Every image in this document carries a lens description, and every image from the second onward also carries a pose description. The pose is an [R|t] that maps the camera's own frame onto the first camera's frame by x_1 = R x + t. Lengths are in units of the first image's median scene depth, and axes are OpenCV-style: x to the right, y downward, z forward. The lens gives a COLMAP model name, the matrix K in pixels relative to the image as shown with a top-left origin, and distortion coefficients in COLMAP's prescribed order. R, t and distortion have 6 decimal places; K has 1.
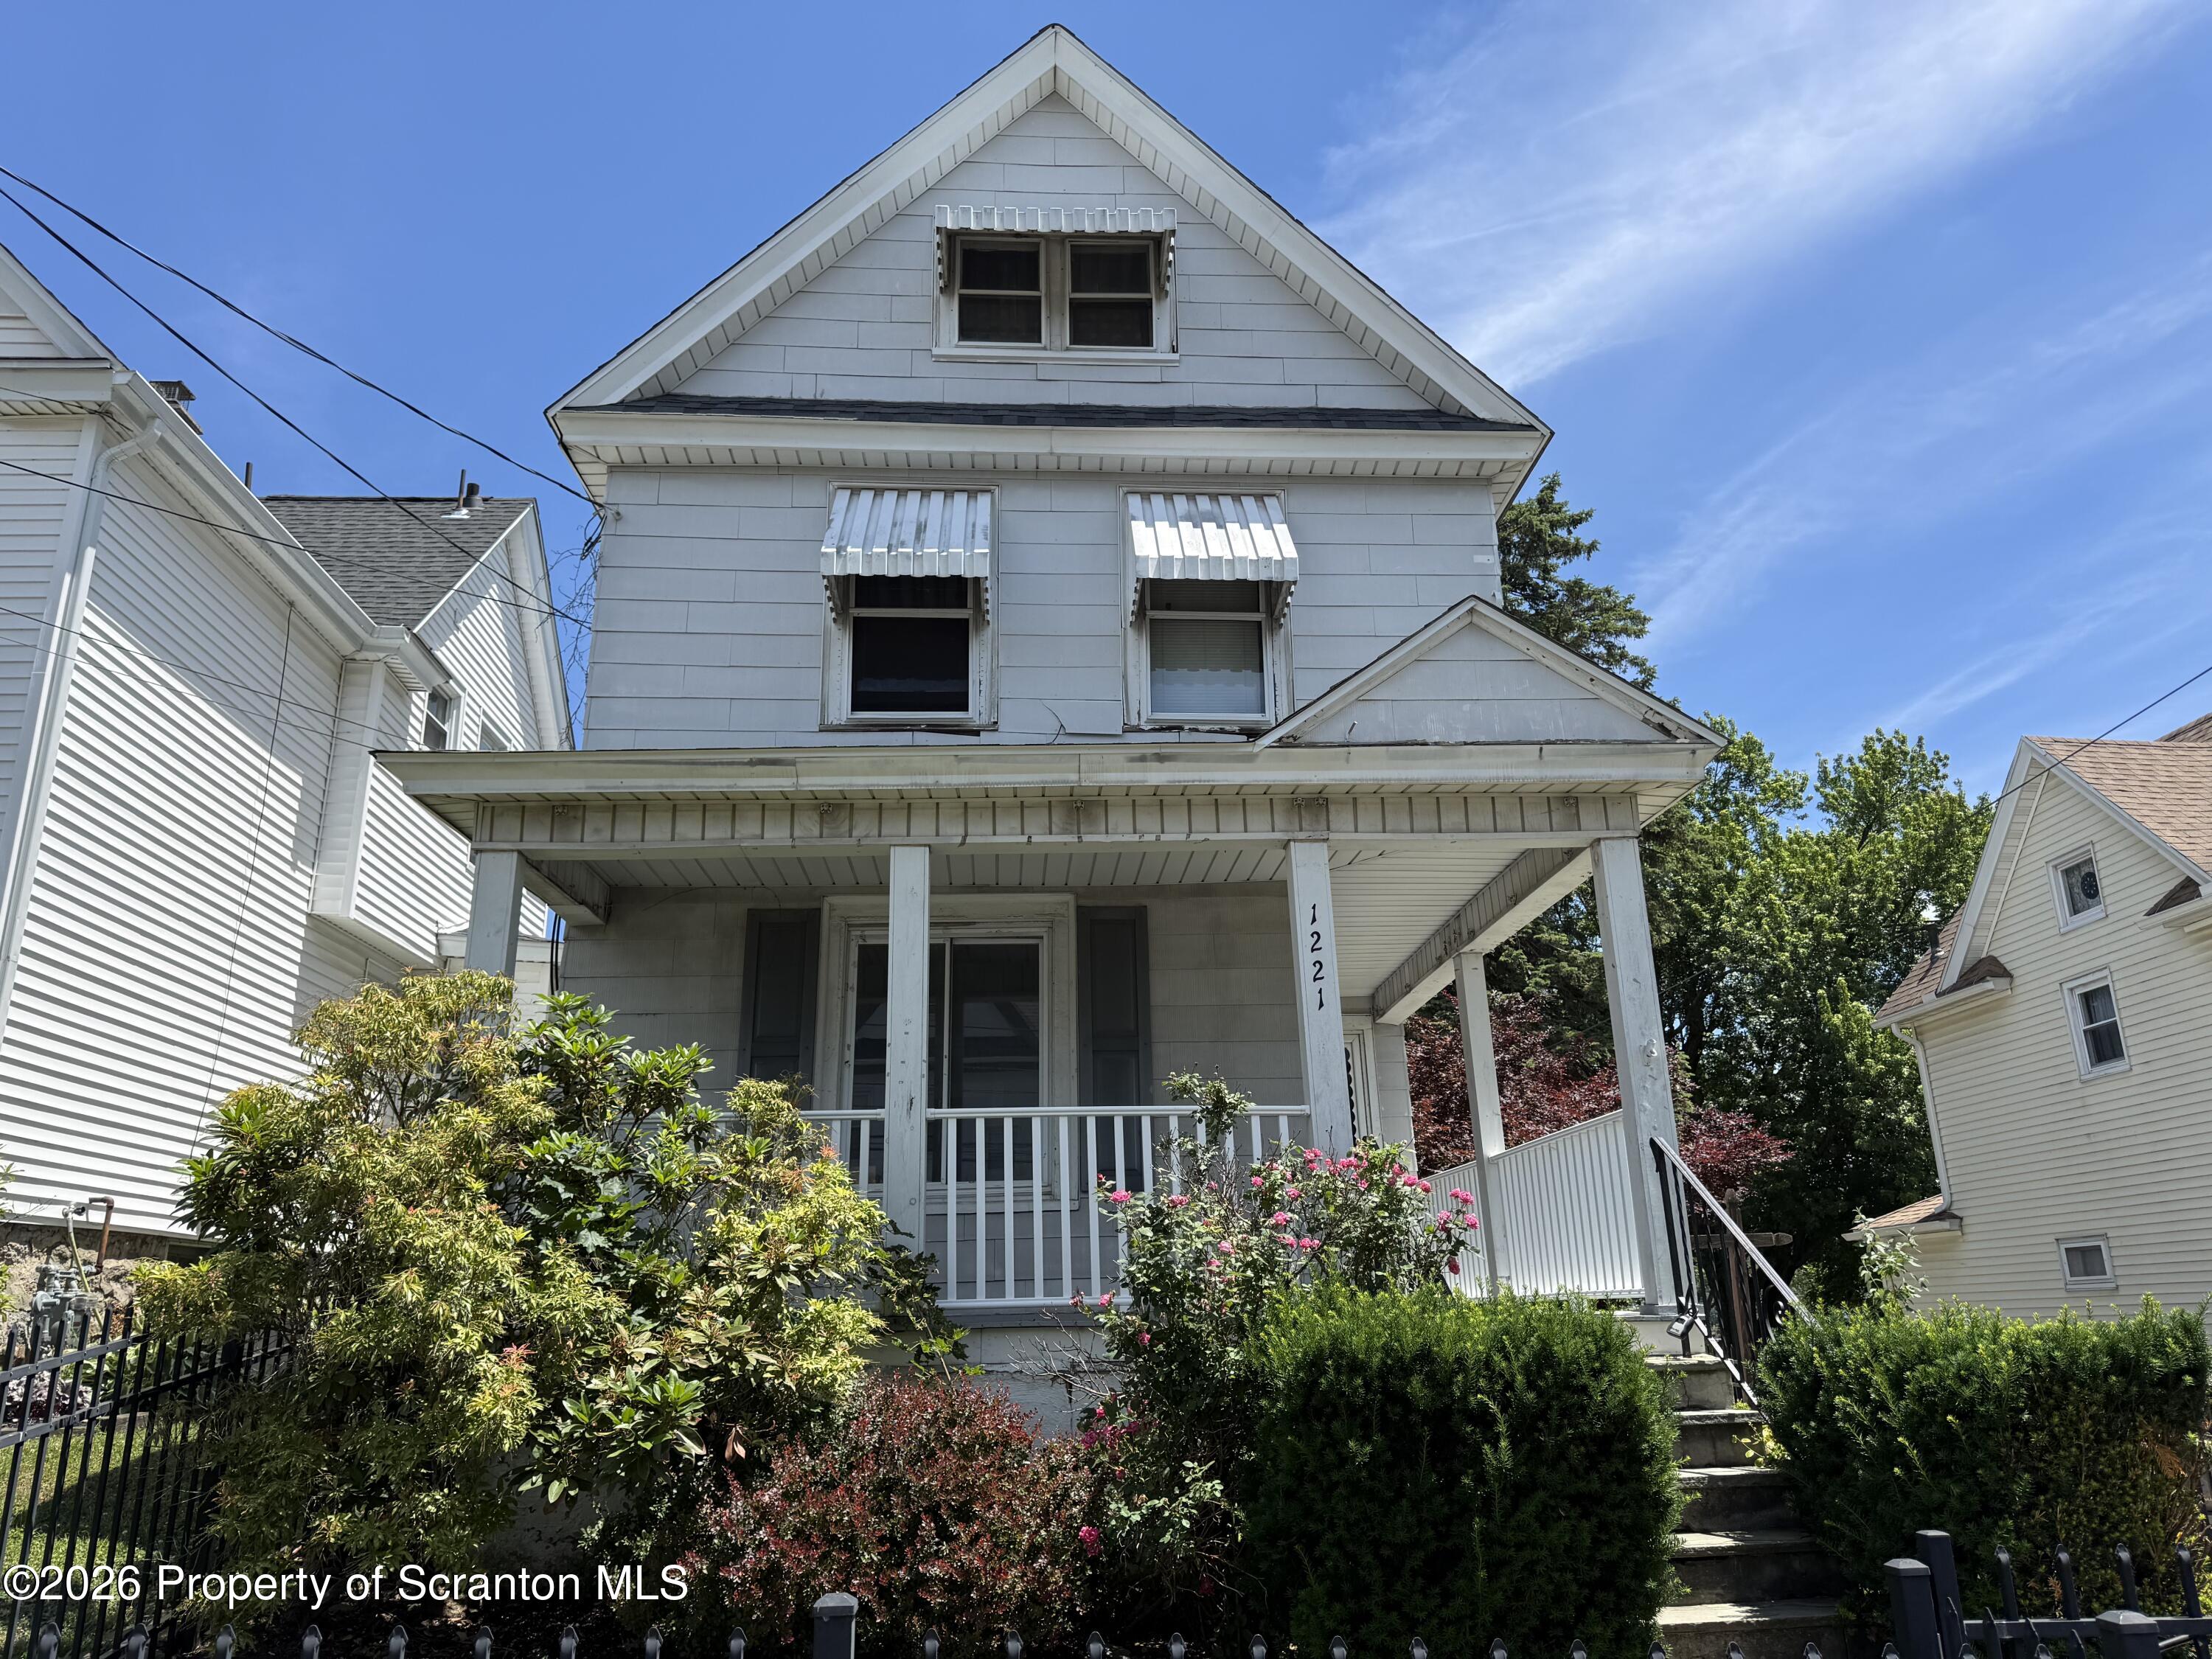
lens RADIAL K [[1658.5, 0, 1030.8], [0, 1658.5, 774.0], [0, 0, 1]] dist [-0.015097, -0.009981]
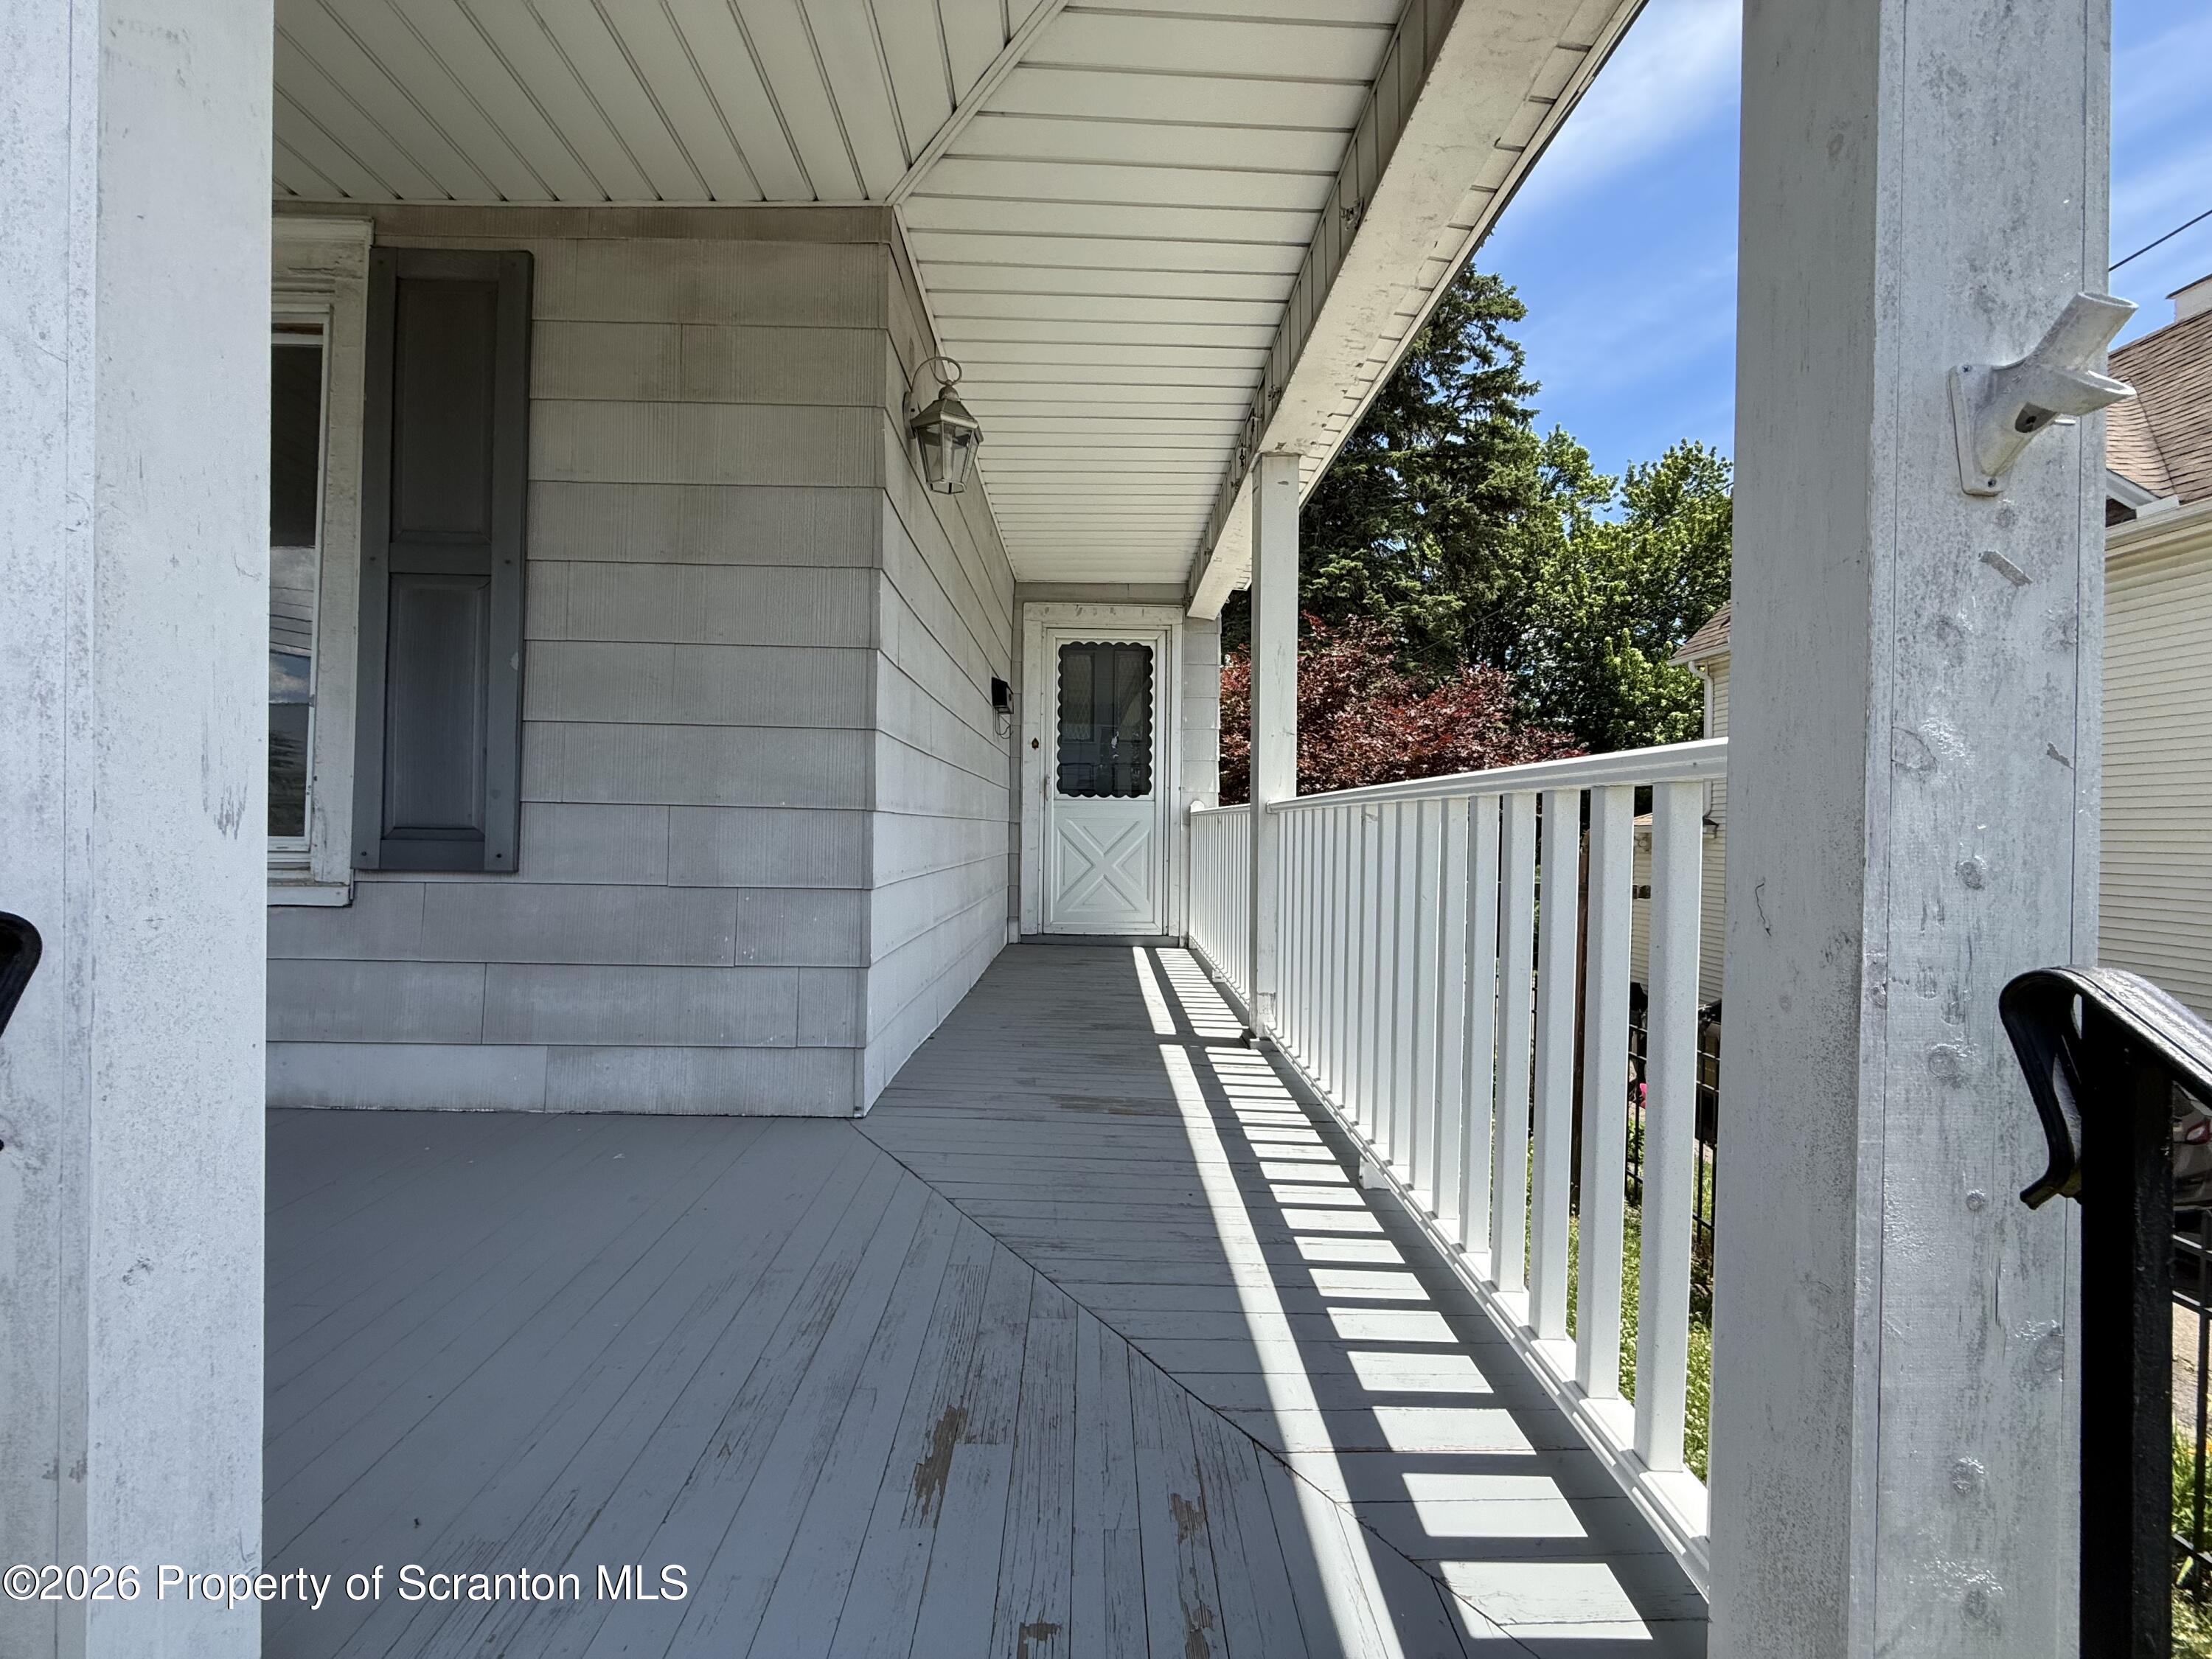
lens RADIAL K [[884.7, 0, 1107.0], [0, 884.7, 829.9], [0, 0, 1]] dist [0.002135, -0.001144]
pose [[0.999625, 0.026770, -0.005810, 0.084838], [-0.023445, 0.945771, 0.323988, 0.053350], [0.014168, -0.323730, 0.946043, 0.266764]]
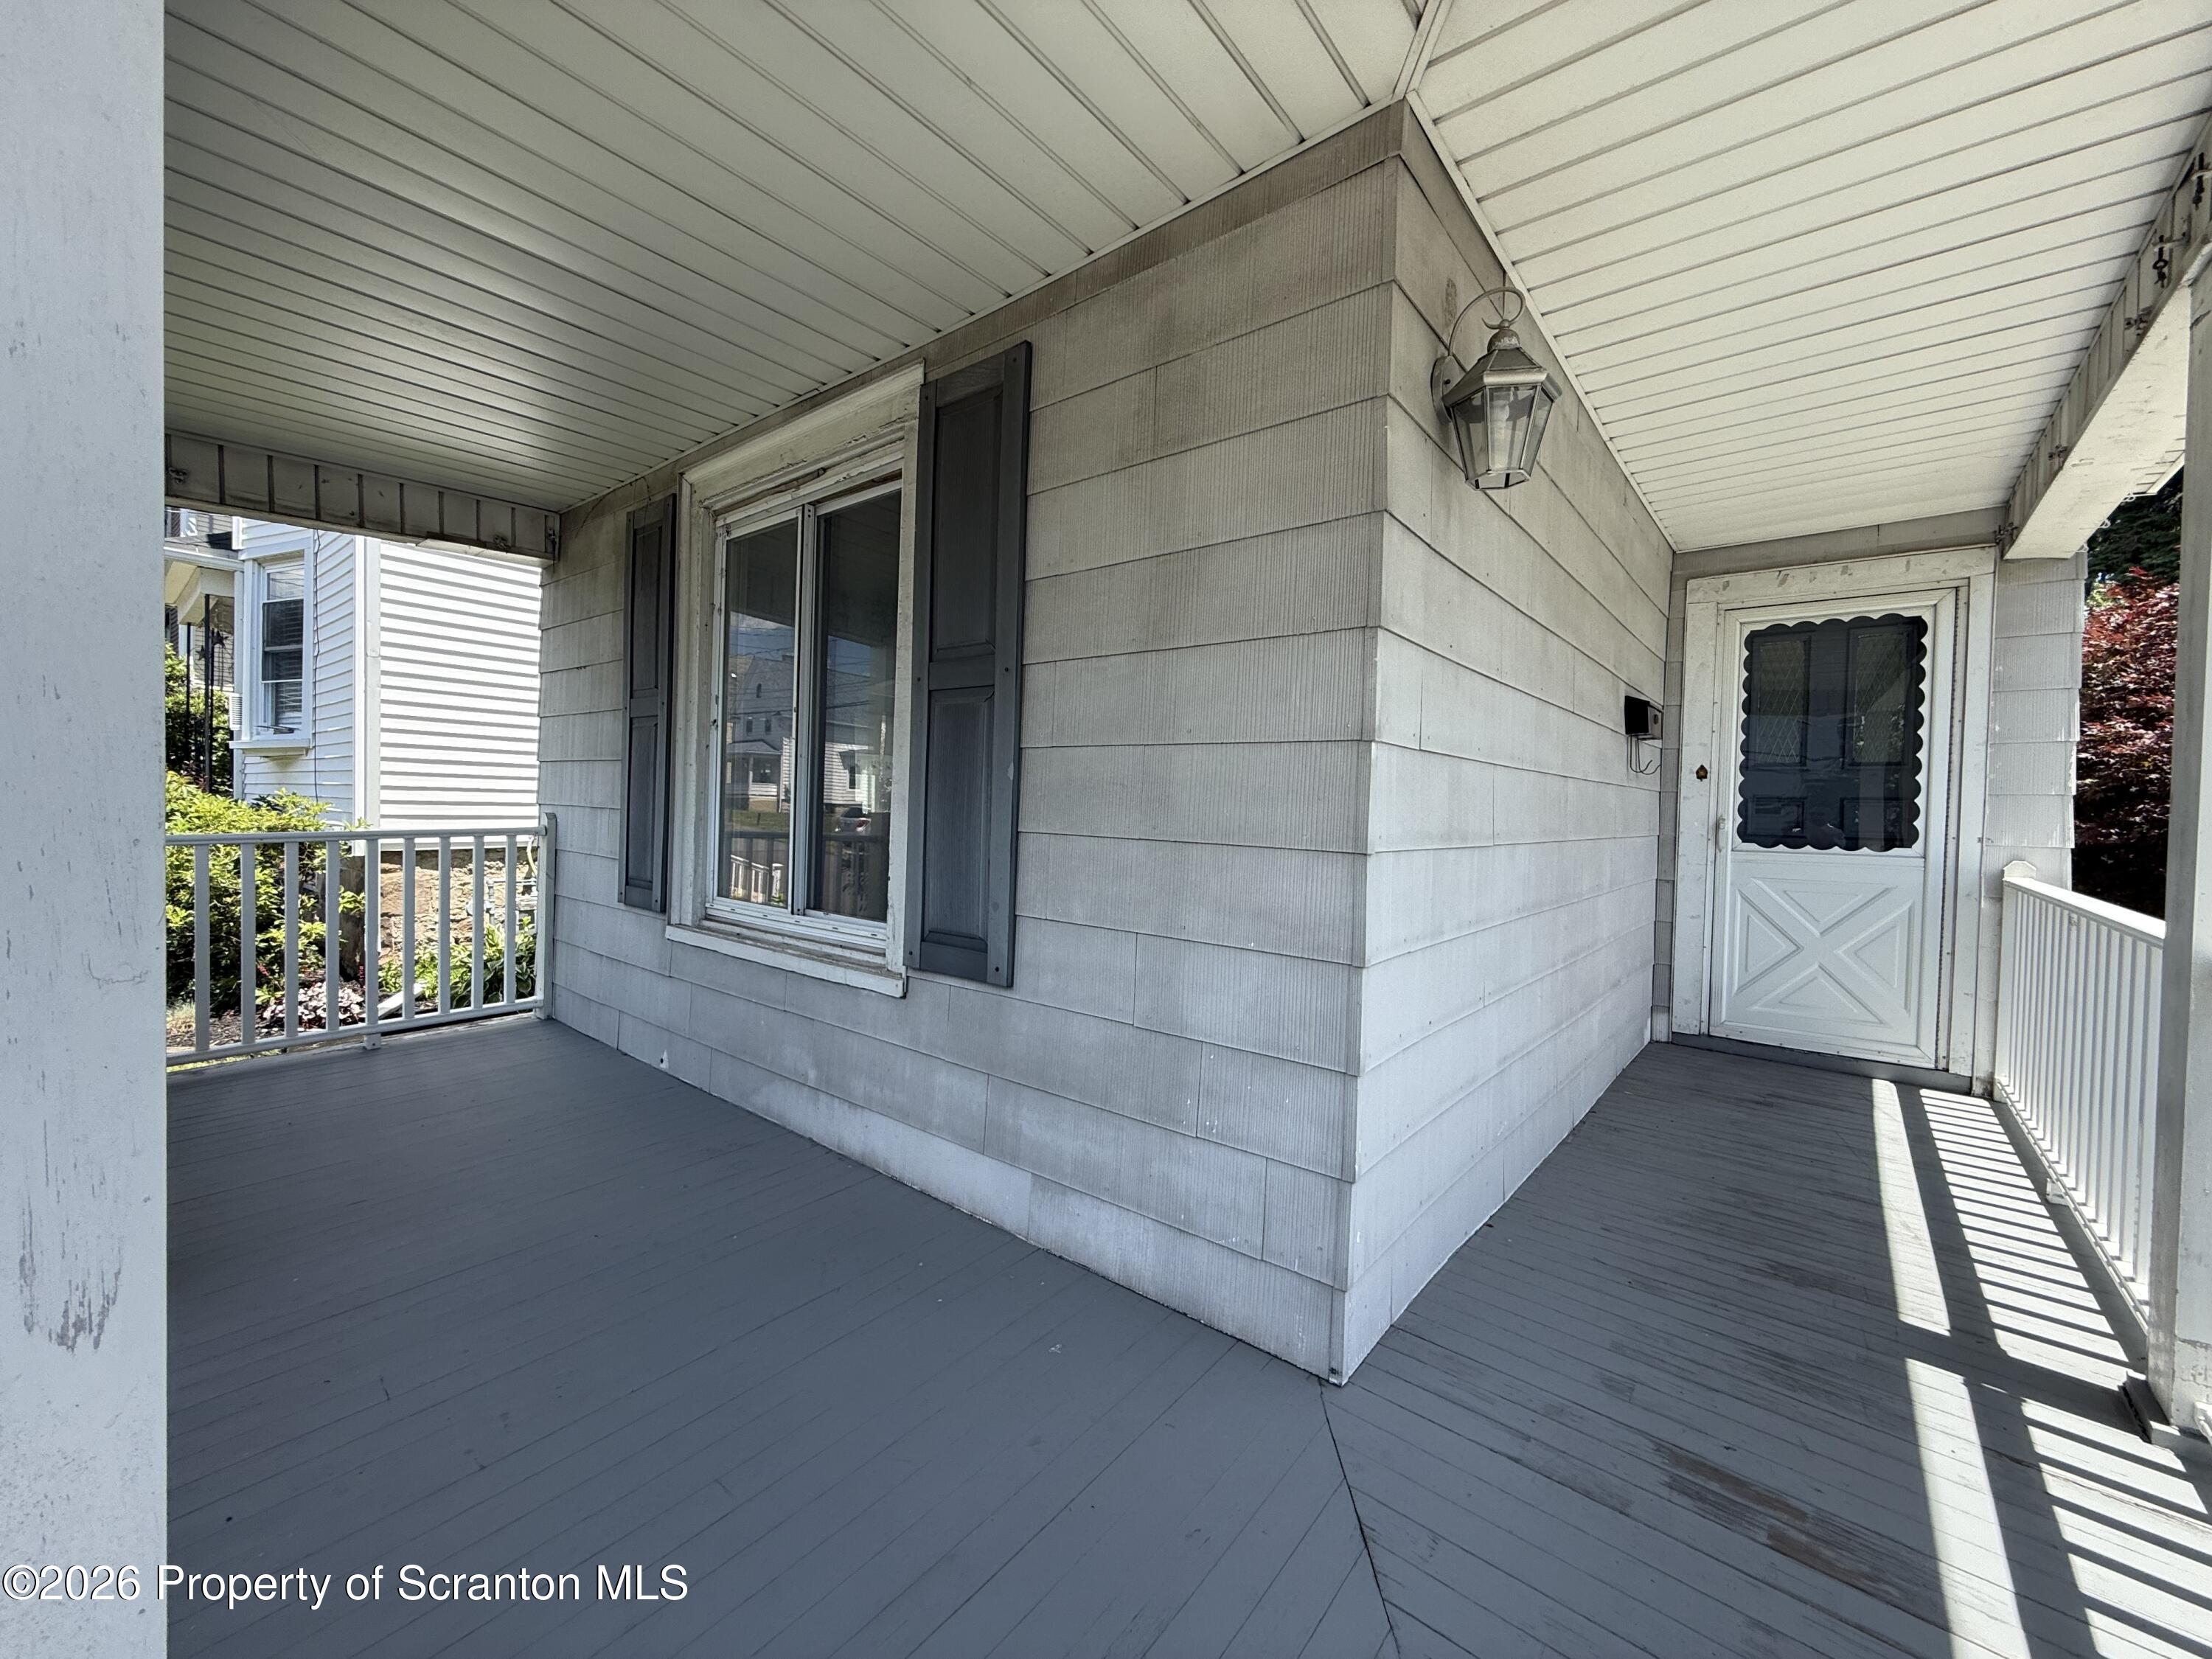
lens RADIAL K [[884.7, 0, 1099.5], [0, 884.7, 828.8], [0, 0, 1]] dist [0.002135, -0.001144]
pose [[0.756925, 0.046898, -0.651817, 0.087489], [0.180279, 0.943733, 0.277251, 0.050468], [0.628143, -0.327367, 0.705880, 0.297566]]
